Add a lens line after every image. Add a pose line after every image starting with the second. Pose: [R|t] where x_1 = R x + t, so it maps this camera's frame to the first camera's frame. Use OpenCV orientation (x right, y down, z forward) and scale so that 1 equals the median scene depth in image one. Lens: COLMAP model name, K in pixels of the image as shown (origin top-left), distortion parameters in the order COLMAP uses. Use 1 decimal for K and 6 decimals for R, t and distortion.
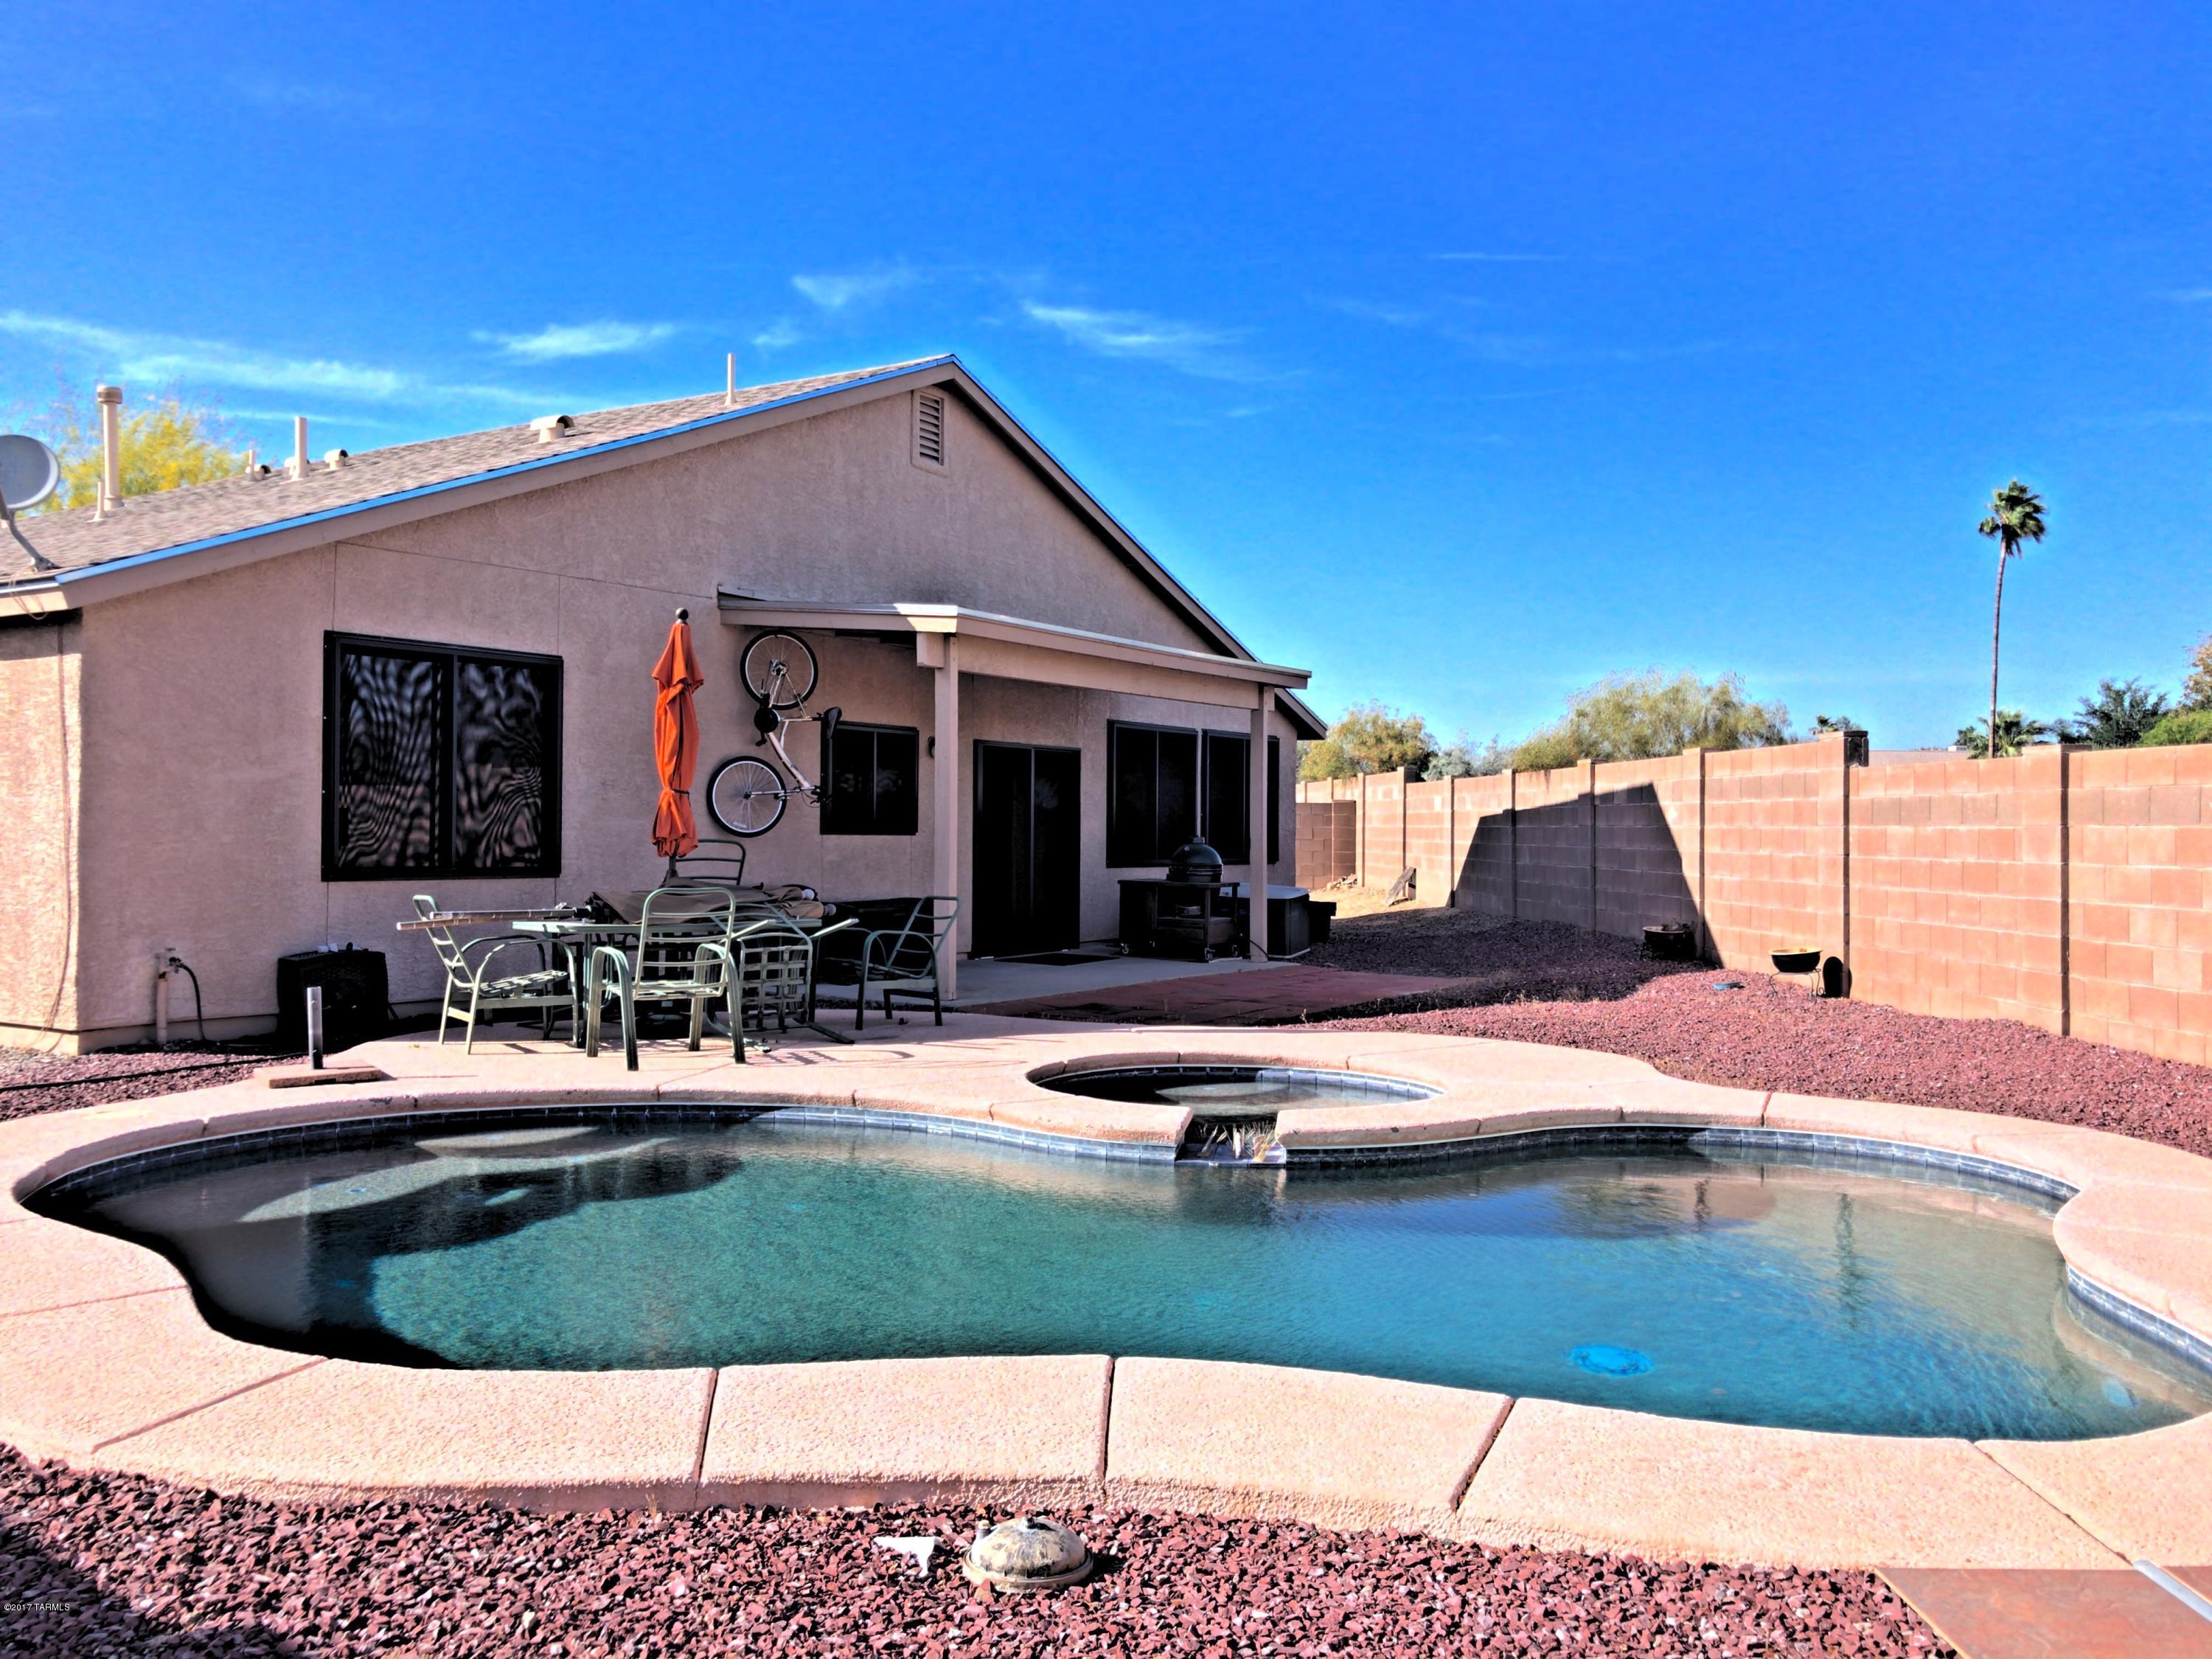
lens RADIAL K [[1797.7, 0, 1107.0], [0, 1797.7, 819.7], [0, 0, 1]] dist [0.033650, -0.034658]
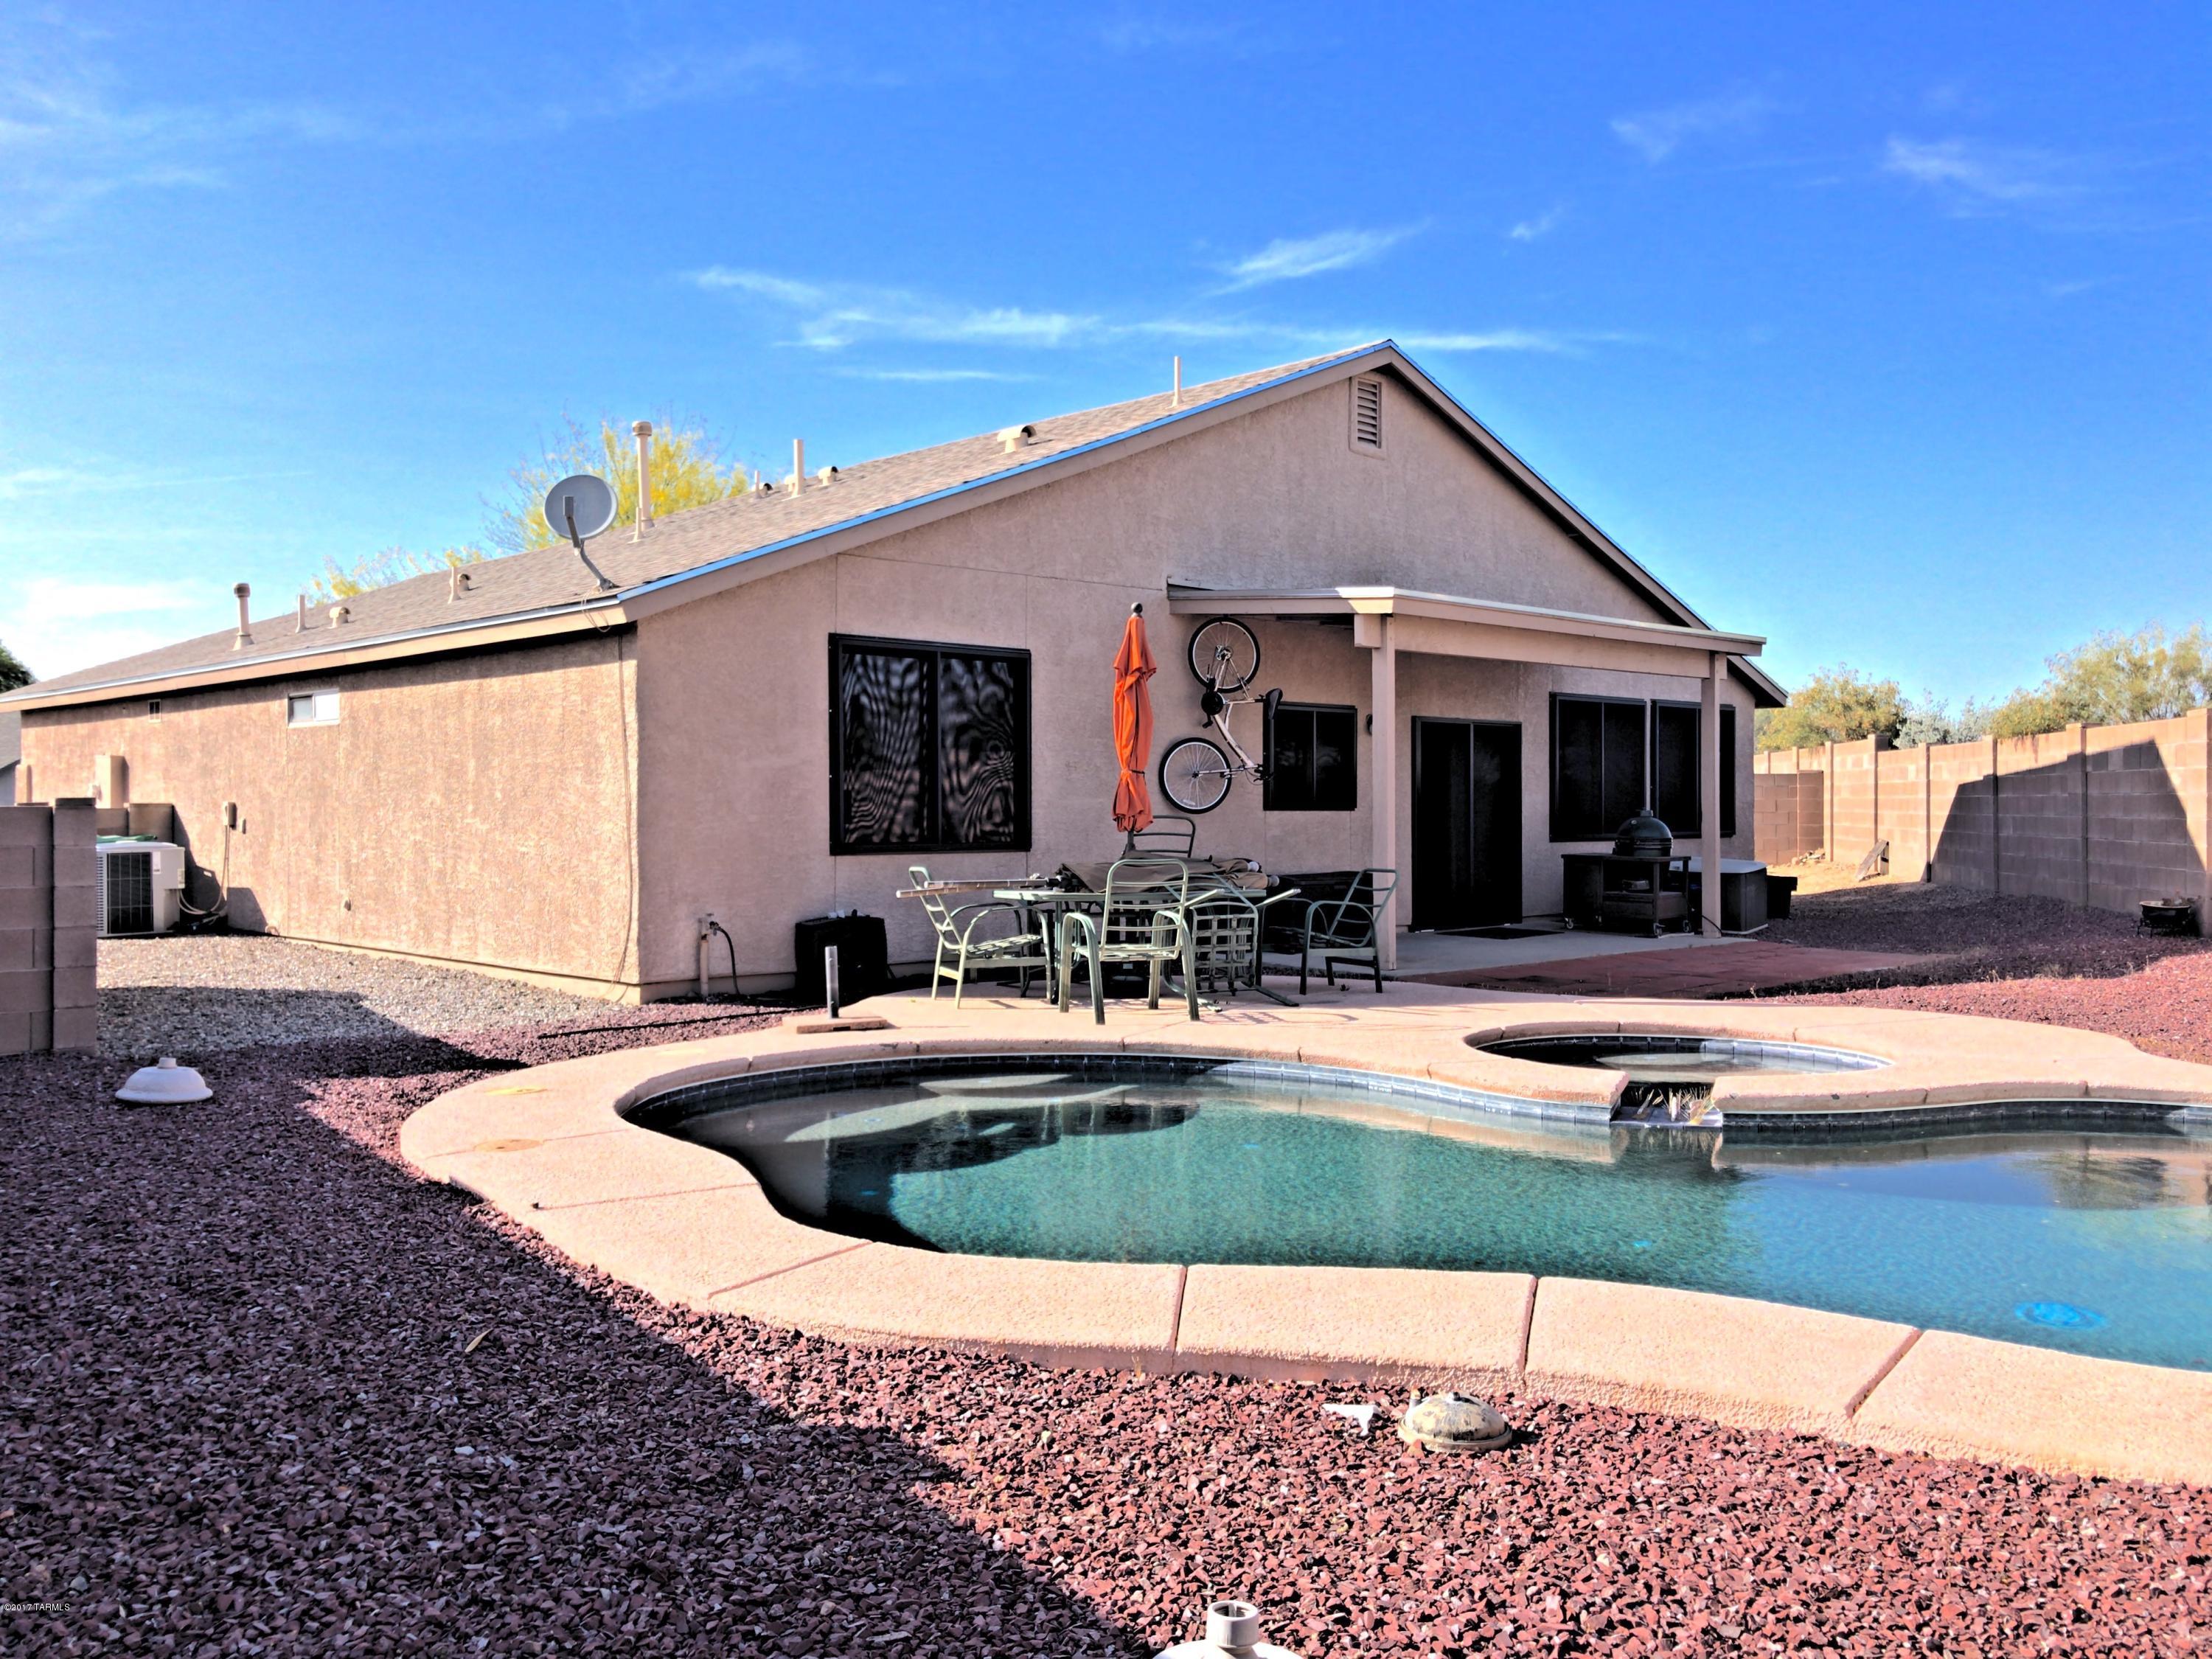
lens RADIAL K [[1797.7, 0, 1116.9], [0, 1797.7, 832.0], [0, 0, 1]] dist [0.033650, -0.034658]
pose [[0.971509, -0.006411, -0.236917, 0.007319], [0.011093, 0.999769, 0.018433, 0.000657], [0.236744, -0.020536, 0.971355, -0.054827]]
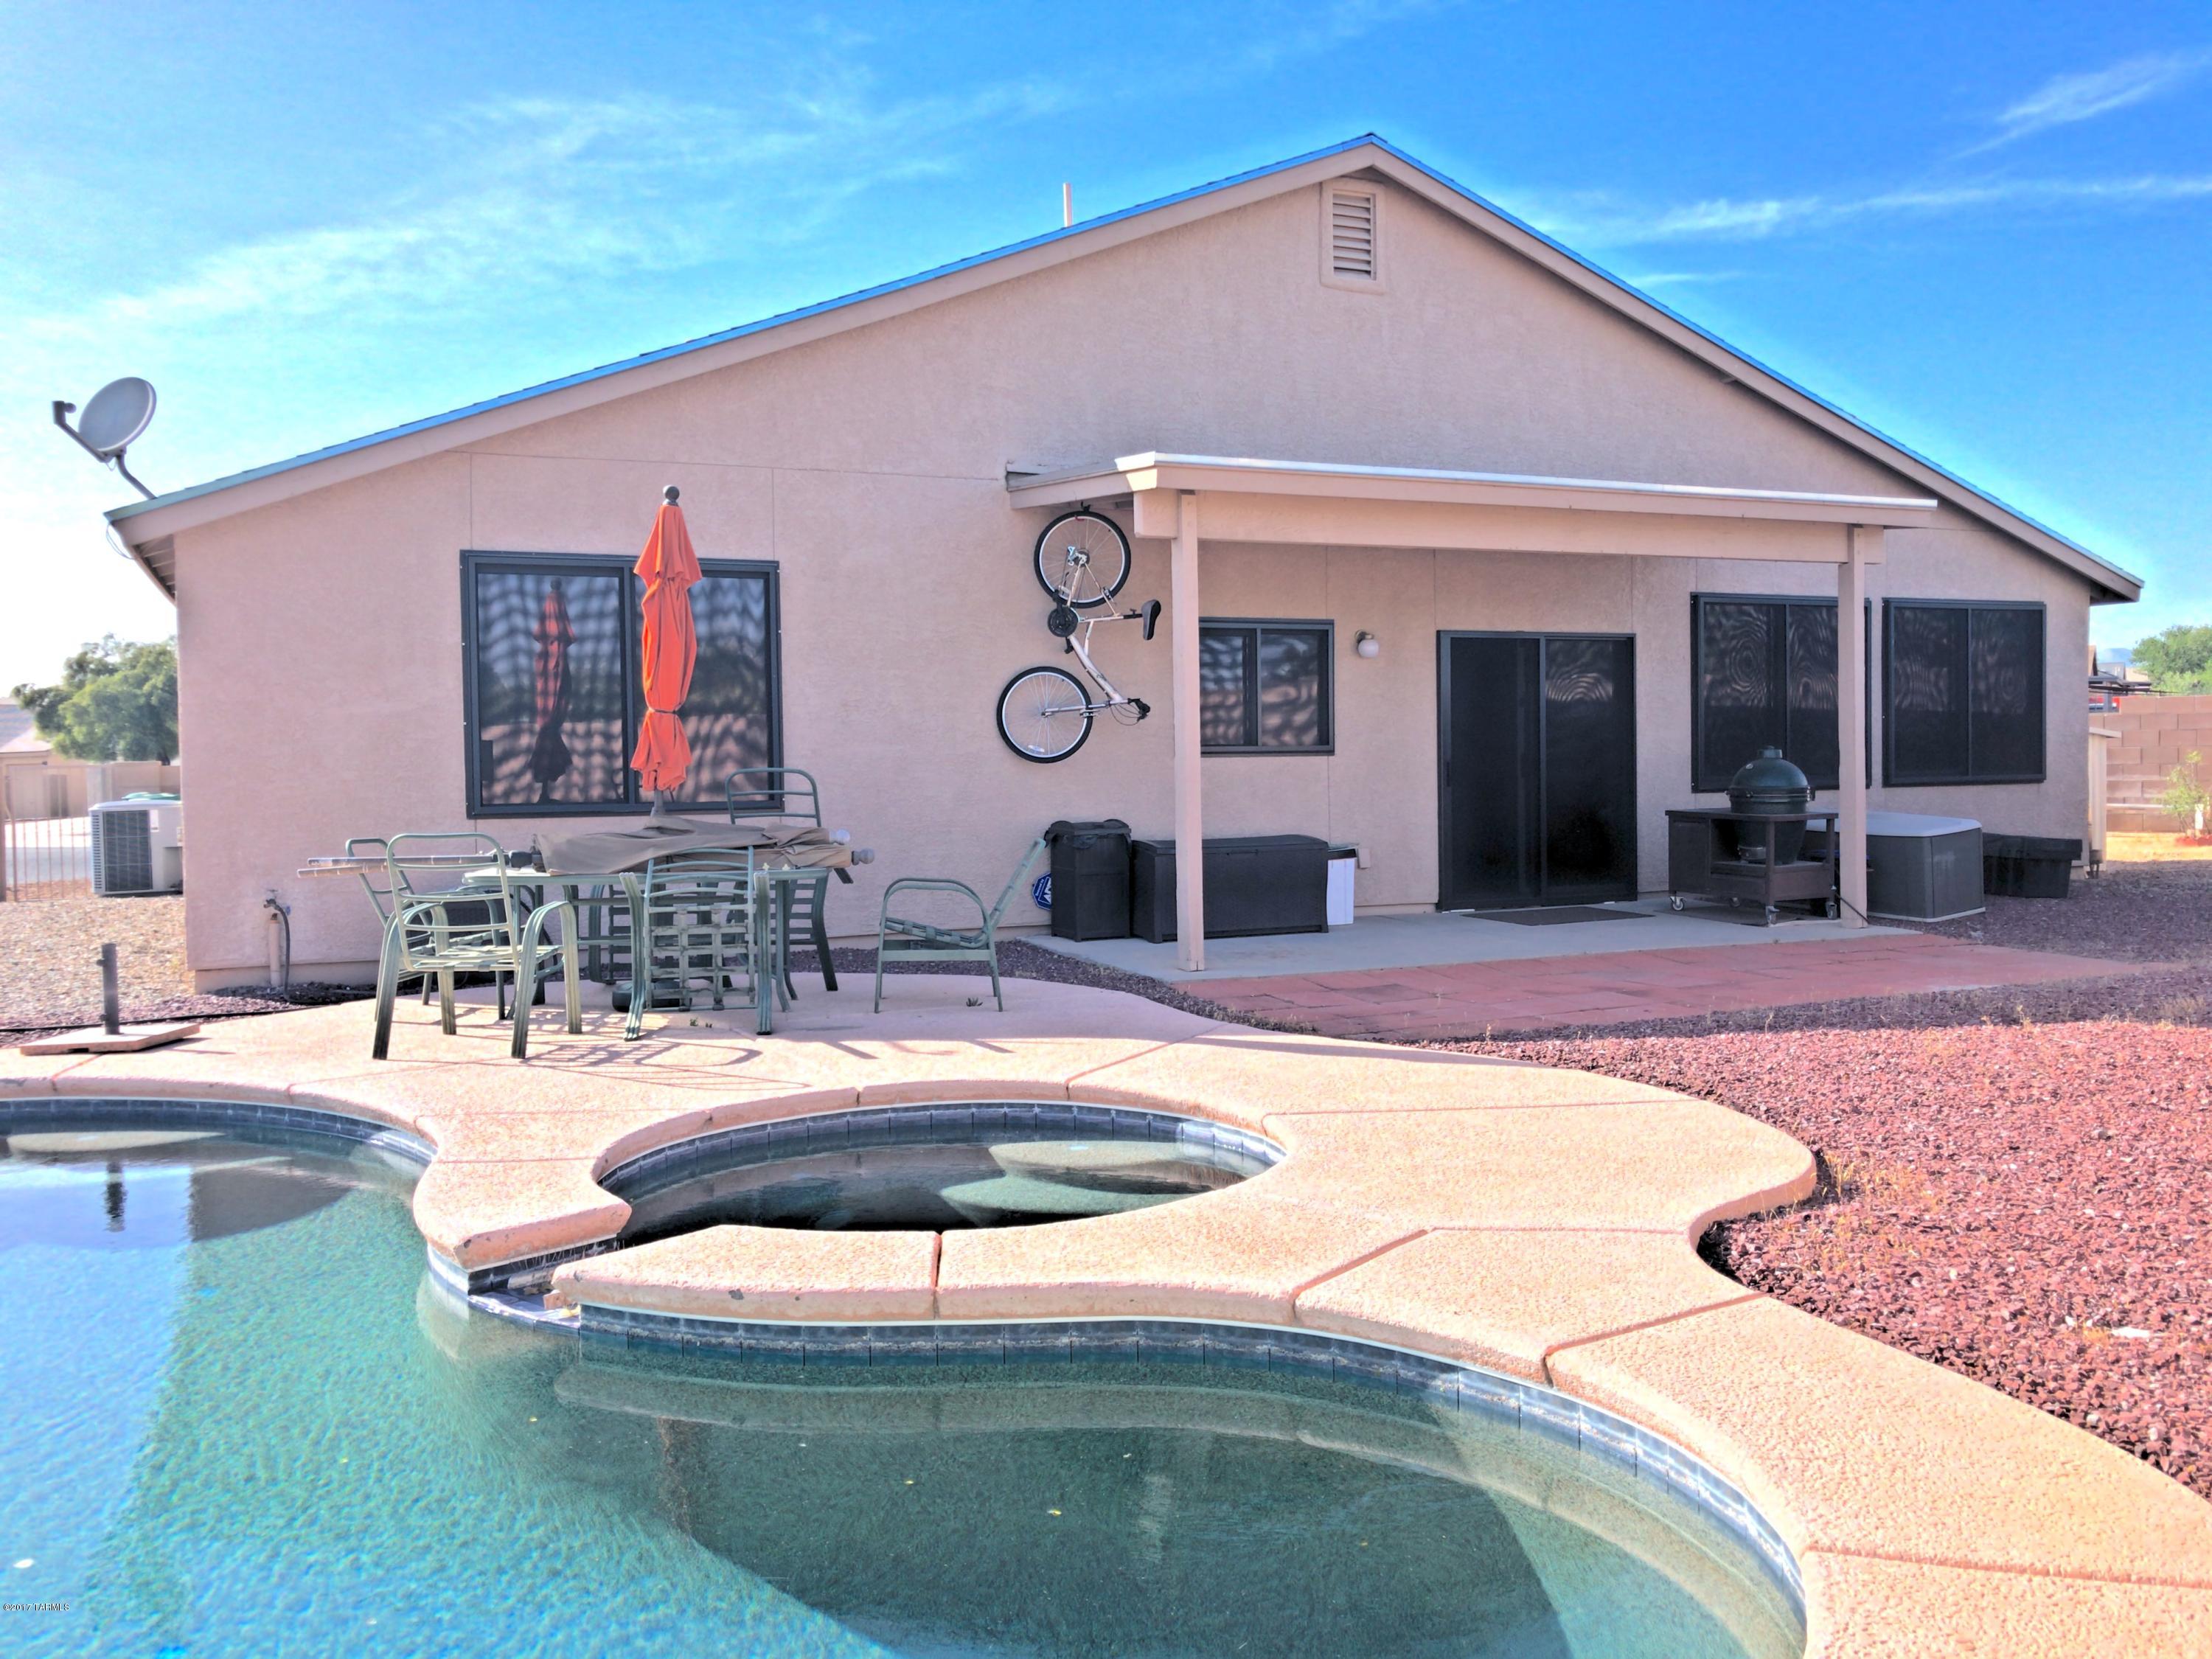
lens RADIAL K [[1797.7, 0, 1130.0], [0, 1797.7, 825.2], [0, 0, 1]] dist [0.033650, -0.034658]
pose [[0.833977, 0.001746, -0.551796, 0.409055], [0.024449, 0.998896, 0.040113, 0.008755], [0.551257, -0.046944, 0.833014, 0.453477]]
